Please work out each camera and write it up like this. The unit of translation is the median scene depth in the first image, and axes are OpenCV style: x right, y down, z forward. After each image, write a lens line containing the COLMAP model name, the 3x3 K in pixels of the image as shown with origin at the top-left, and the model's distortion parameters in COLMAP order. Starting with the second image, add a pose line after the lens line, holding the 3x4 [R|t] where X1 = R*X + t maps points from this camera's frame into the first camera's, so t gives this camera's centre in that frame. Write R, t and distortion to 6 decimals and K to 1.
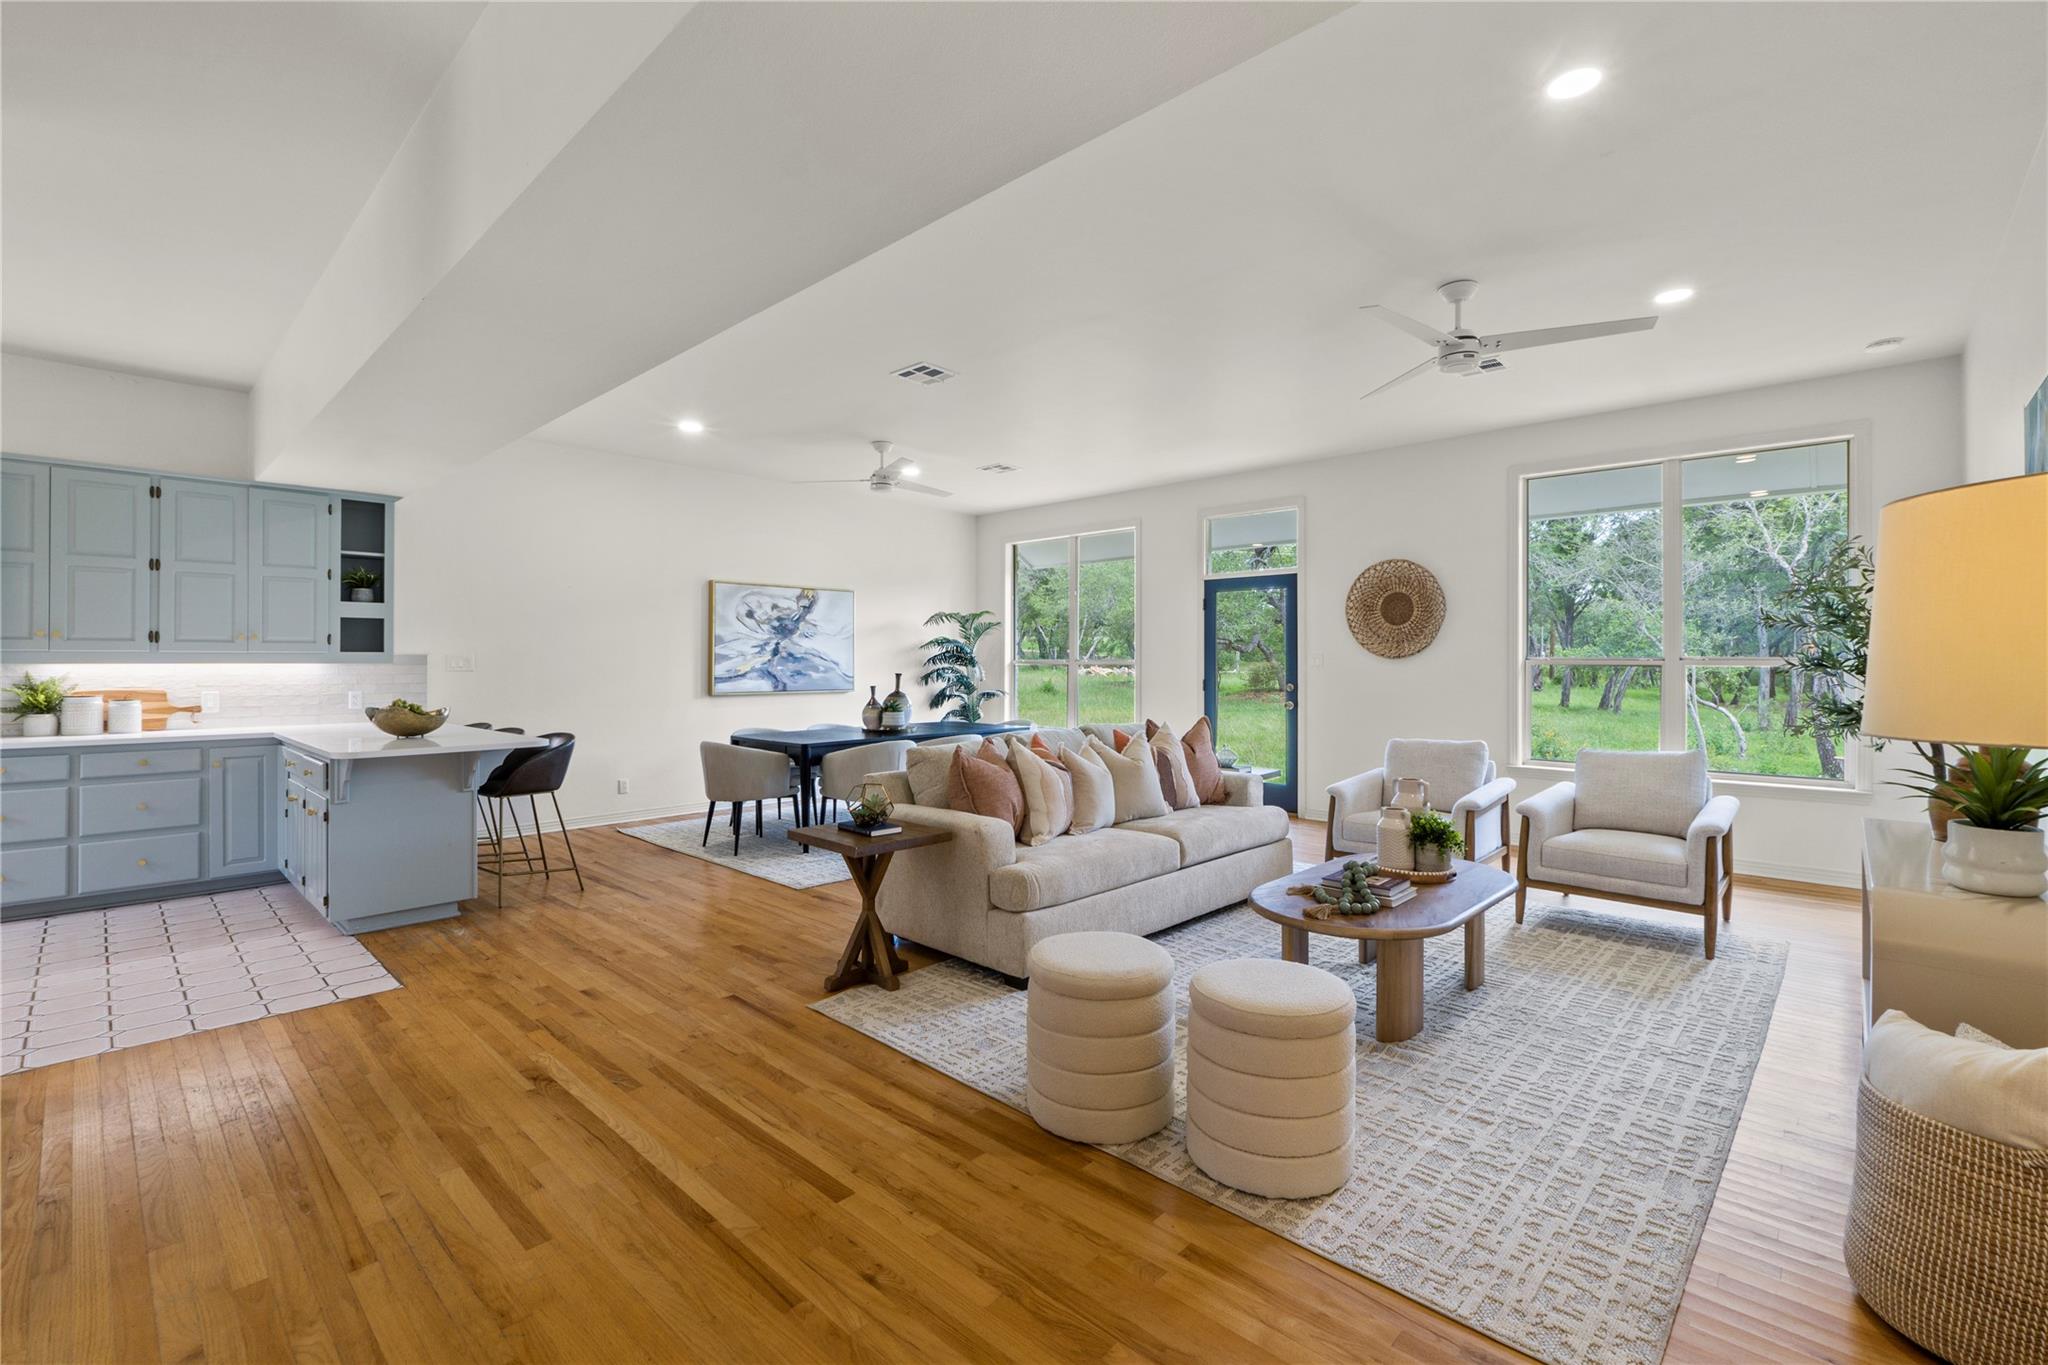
lens RADIAL K [[892.6, 0, 1024.2], [0, 892.6, 653.8], [0, 0, 1]] dist [-0.002025, -0.000511]
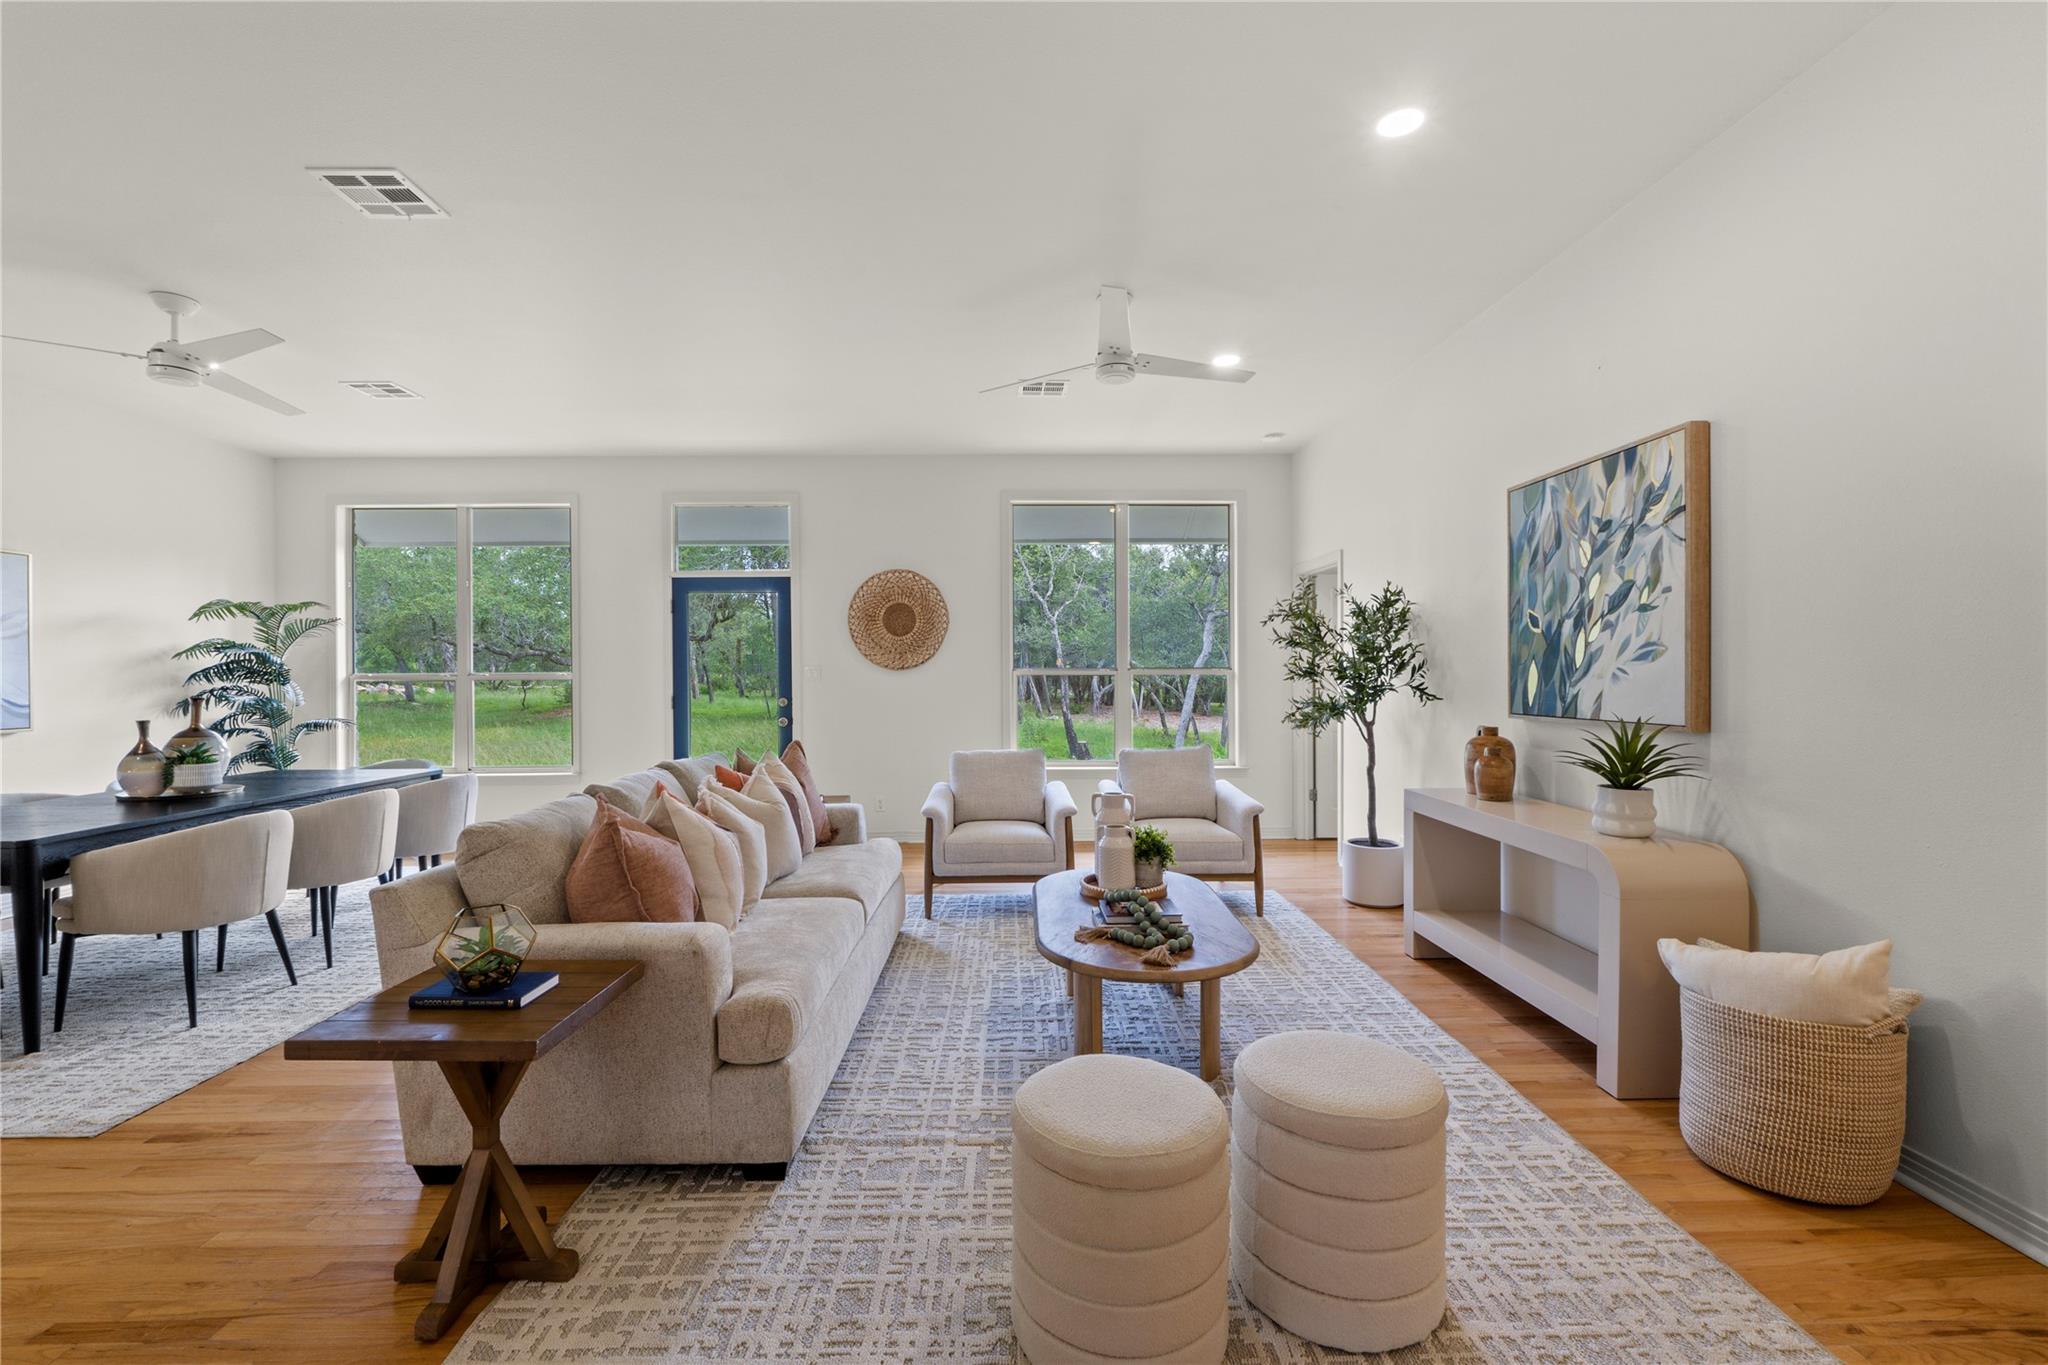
lens RADIAL K [[869.6, 0, 1021.7], [0, 869.6, 673.2], [0, 0, 1]] dist [-0.003689, -0.000562]
pose [[0.712891, -0.005453, 0.701253, -0.176762], [0.000180, 0.999971, 0.007592, 0.001737], [-0.701275, -0.005286, 0.712872, 0.236615]]
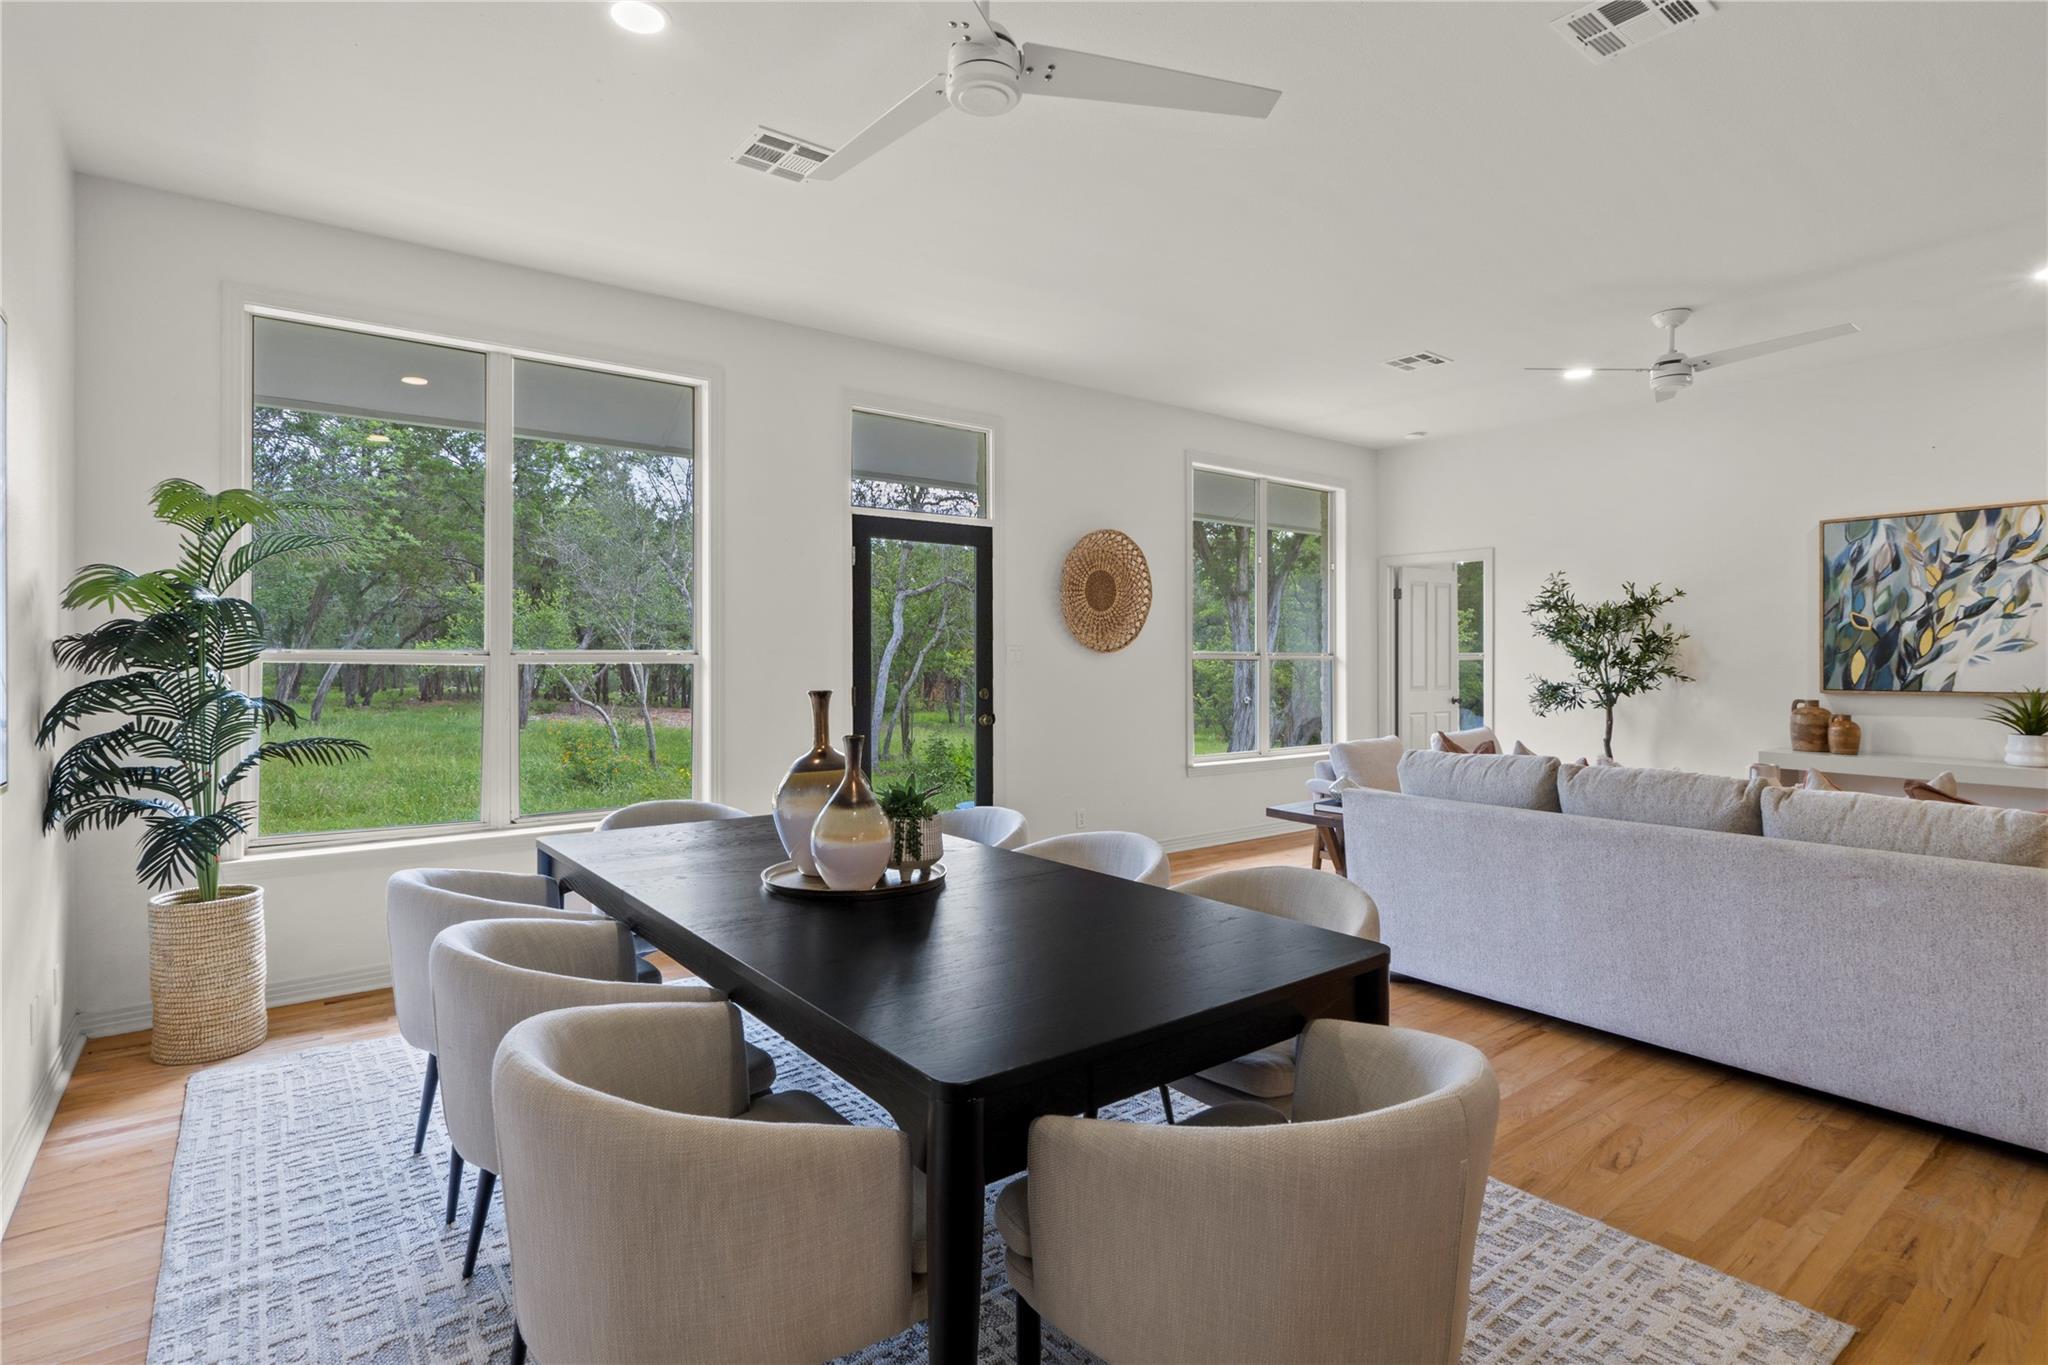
lens RADIAL K [[1007.2, 0, 1026.8], [0, 1007.2, 667.6], [0, 0, 1]] dist [-0.002694, -0.000309]
pose [[0.151886, -0.010311, 0.988344, -0.543029], [-0.009427, 0.999885, 0.011880, 0.009905], [-0.988353, -0.011121, 0.151772, 1.010323]]
